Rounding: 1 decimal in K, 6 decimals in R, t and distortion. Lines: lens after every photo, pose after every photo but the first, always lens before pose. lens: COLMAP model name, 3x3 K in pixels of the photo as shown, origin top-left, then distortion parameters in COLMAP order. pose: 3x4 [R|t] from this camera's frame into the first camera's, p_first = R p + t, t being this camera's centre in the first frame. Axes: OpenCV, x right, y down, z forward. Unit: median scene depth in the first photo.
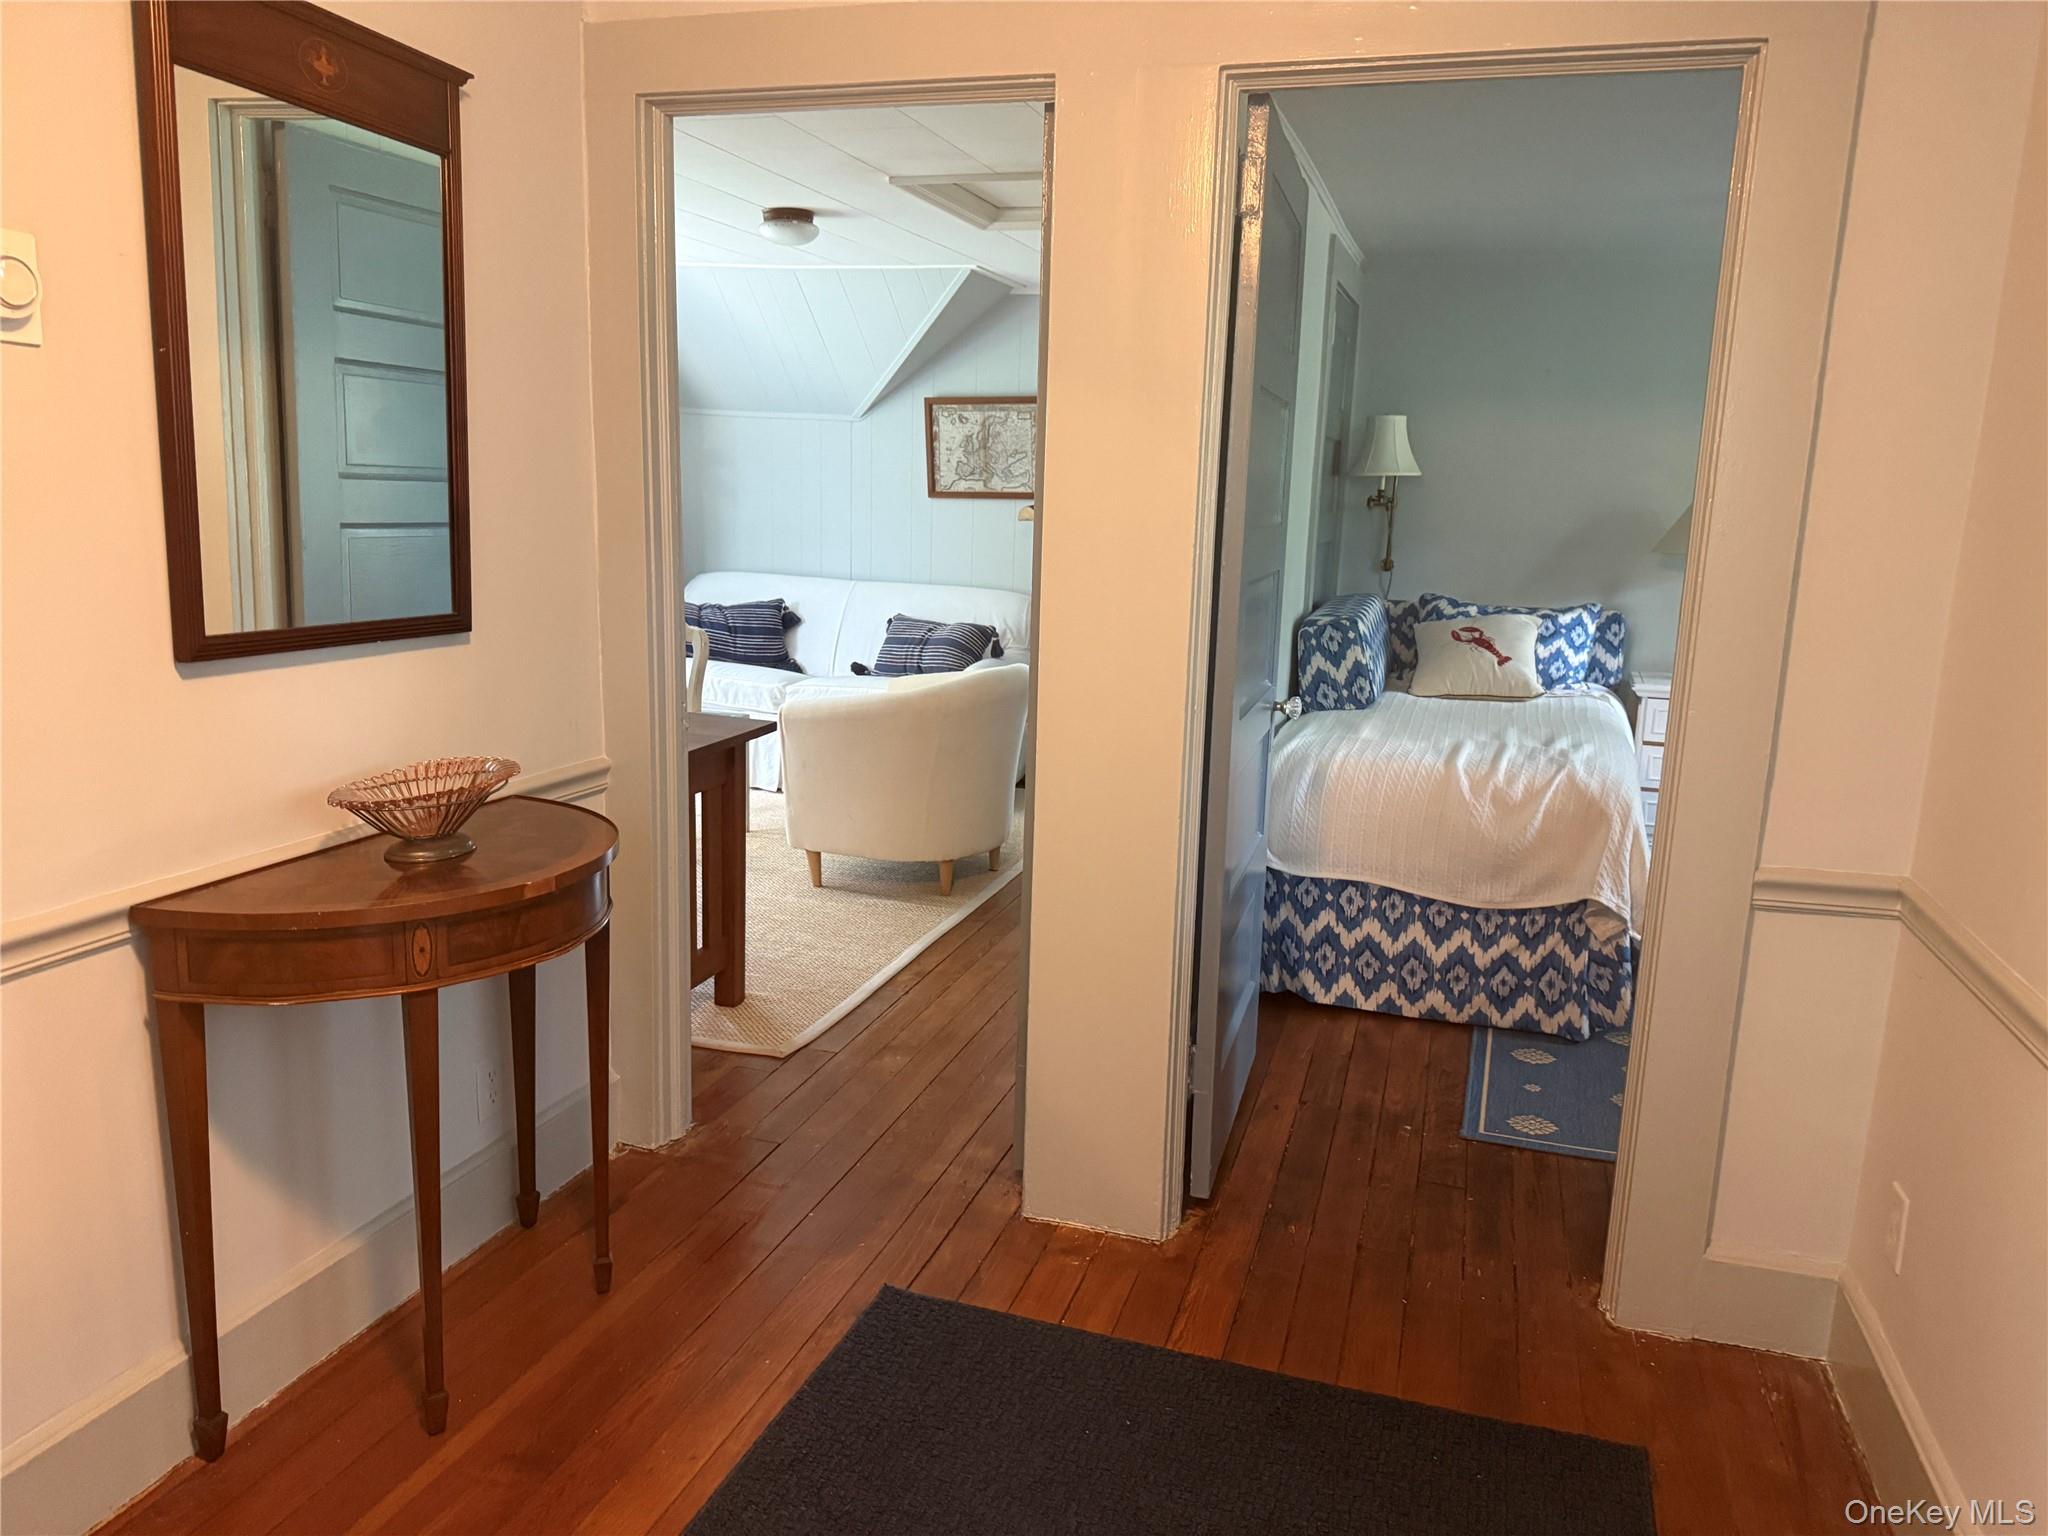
lens RADIAL K [[1442.3, 0, 1024.0], [0, 1442.3, 768.0], [0, 0, 1]] dist [0.005689, 0.005416]
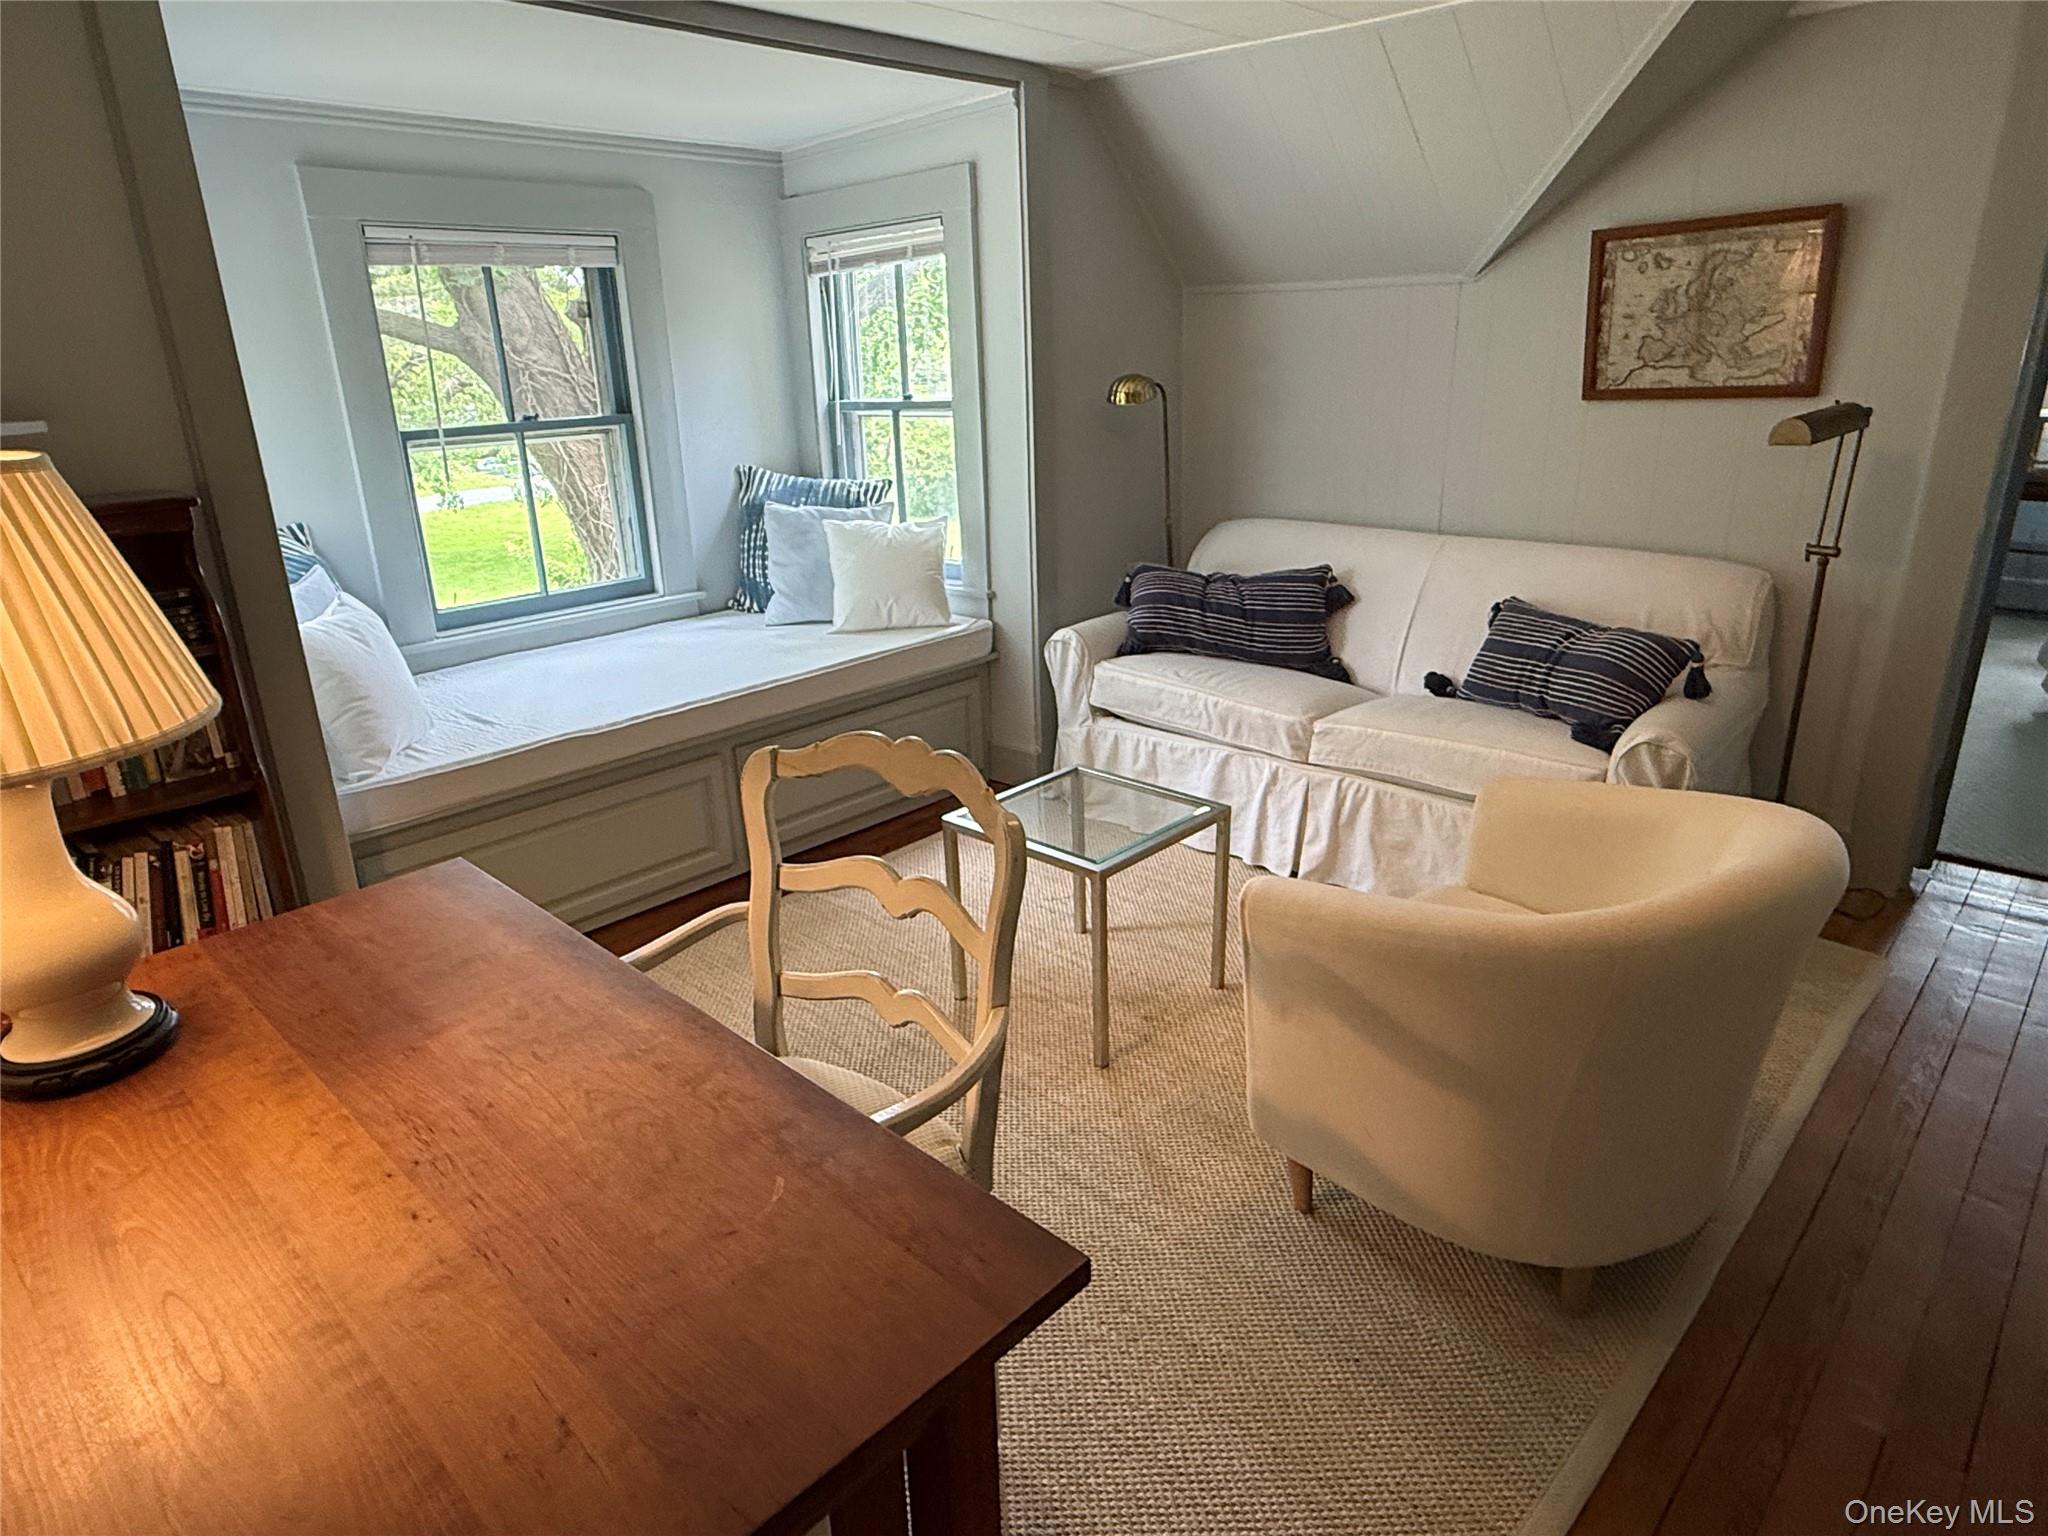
lens RADIAL K [[1199.6, 0, 1024.0], [0, 1199.6, 768.0], [0, 0, 1]] dist [0.028528, -0.000818]
pose [[0.899647, 0.094808, -0.426201, -0.049164], [-0.037557, 0.989326, 0.140797, -0.102908], [0.435000, -0.110660, 0.893605, 0.445481]]
